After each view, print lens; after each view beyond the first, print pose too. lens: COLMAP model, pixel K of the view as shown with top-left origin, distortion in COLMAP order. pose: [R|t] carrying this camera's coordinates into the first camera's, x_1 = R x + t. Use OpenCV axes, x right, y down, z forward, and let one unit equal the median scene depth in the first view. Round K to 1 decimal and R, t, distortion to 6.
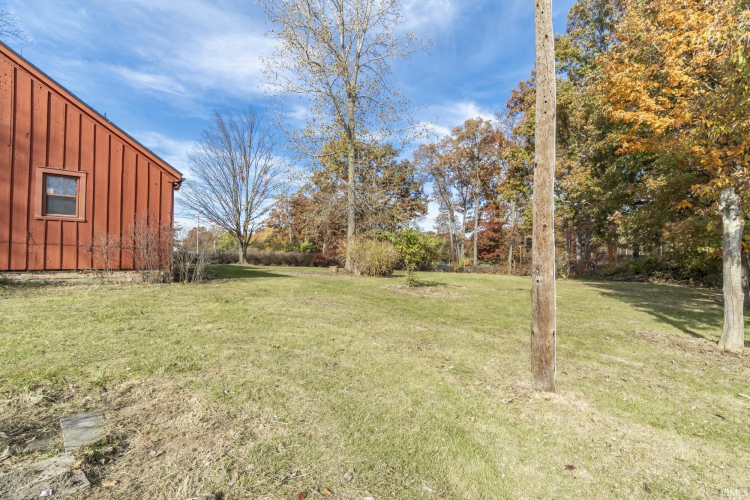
lens RADIAL K [[378.6, 0, 375.0], [0, 378.6, 250.0], [0, 0, 1]] dist [0.001066, 0.000914]
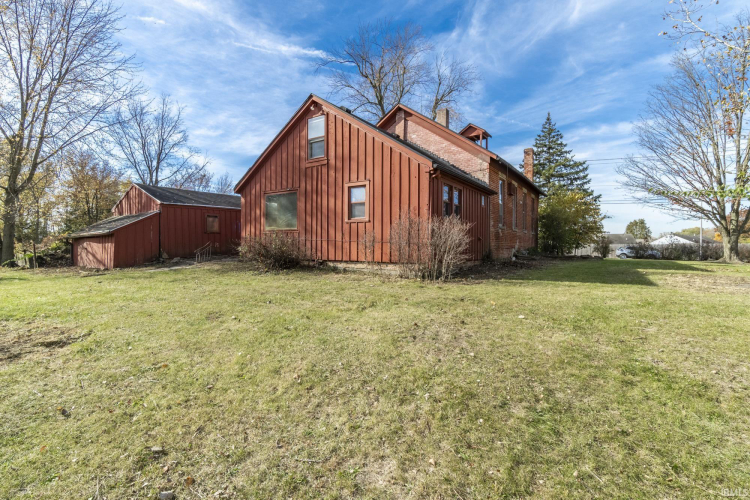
lens RADIAL K [[378.6, 0, 375.0], [0, 378.6, 250.0], [0, 0, 1]] dist [0.001066, 0.000914]
pose [[0.248829, -0.003024, -0.968543, 0.175093], [0.019337, 0.999811, 0.001846, 0.005696], [0.968354, -0.019188, 0.248841, 0.326687]]
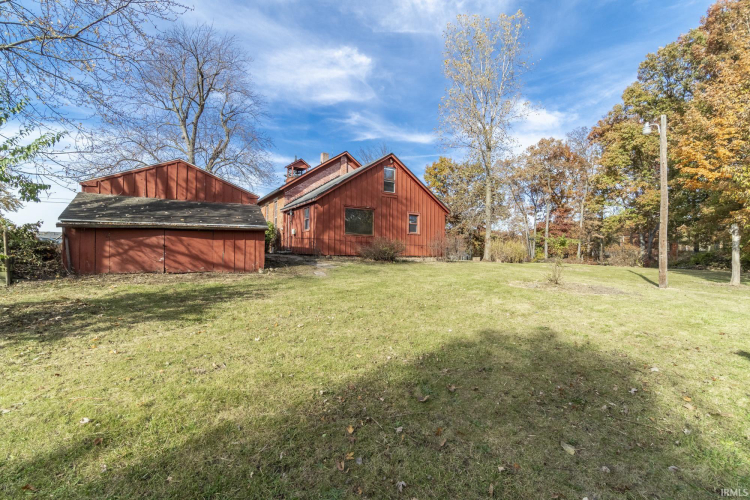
lens RADIAL K [[366.4, 0, 375.0], [0, 366.4, 250.0], [0, 0, 1]] dist [0.046333, -0.000450]
pose [[0.994717, -0.000519, -0.102651, -0.367205], [0.001534, 0.999951, 0.009811, -0.003114], [0.102641, -0.009916, 0.994669, -0.542228]]
